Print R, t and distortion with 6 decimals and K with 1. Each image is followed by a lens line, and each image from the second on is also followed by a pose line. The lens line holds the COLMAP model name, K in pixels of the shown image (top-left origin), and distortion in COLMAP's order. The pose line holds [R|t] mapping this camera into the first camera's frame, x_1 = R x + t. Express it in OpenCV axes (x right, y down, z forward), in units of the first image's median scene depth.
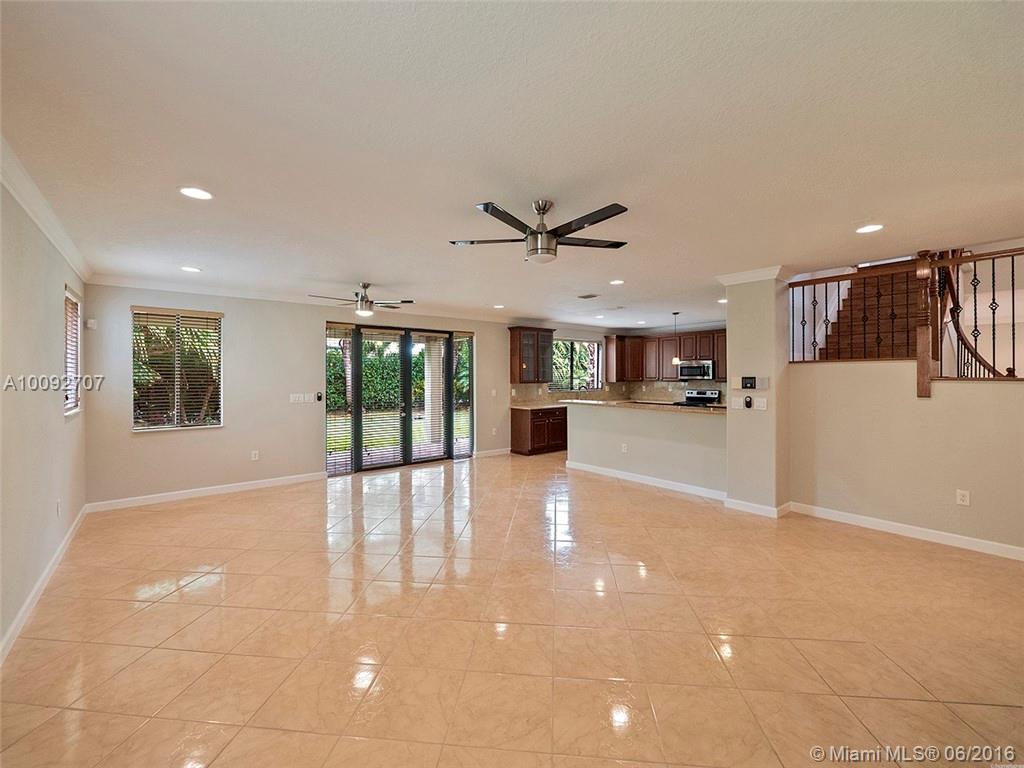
lens RADIAL K [[433.1, 0, 508.4], [0, 433.1, 378.7], [0, 0, 1]] dist [-0.002707, -0.000946]
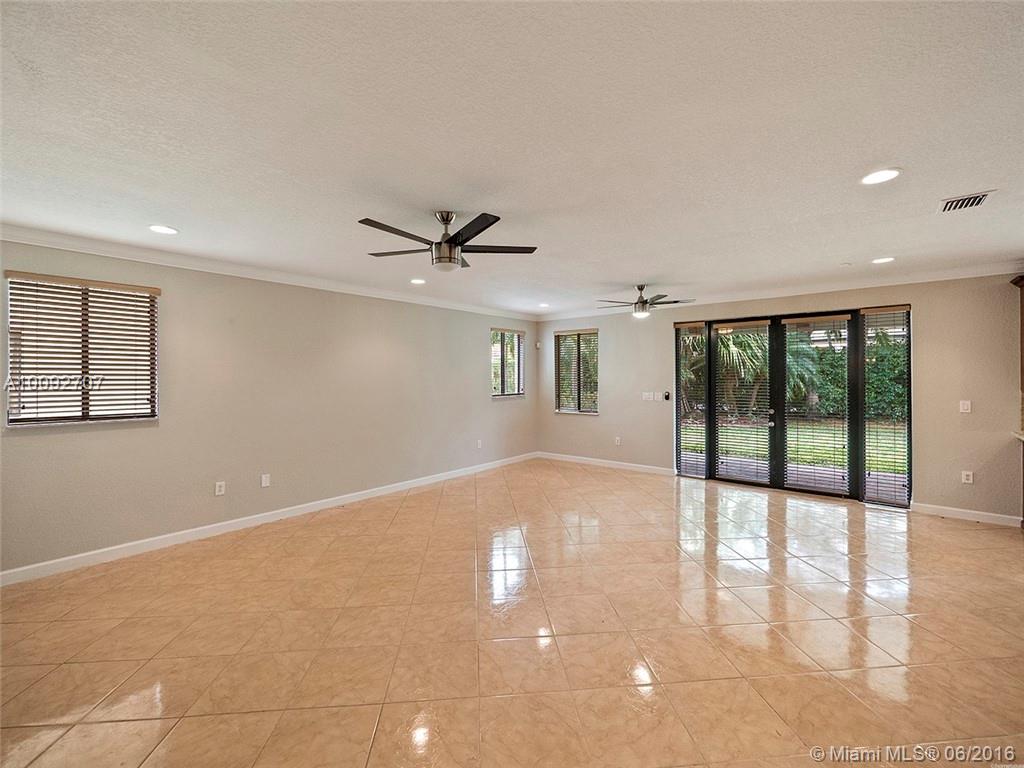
lens RADIAL K [[433.1, 0, 511.5], [0, 433.1, 377.2], [0, 0, 1]] dist [-0.002707, -0.000946]
pose [[0.195421, 0.003822, -0.980712, 0.473889], [-0.003816, 0.999988, 0.003137, -0.005170], [0.980712, 0.003129, 0.195433, 0.395632]]
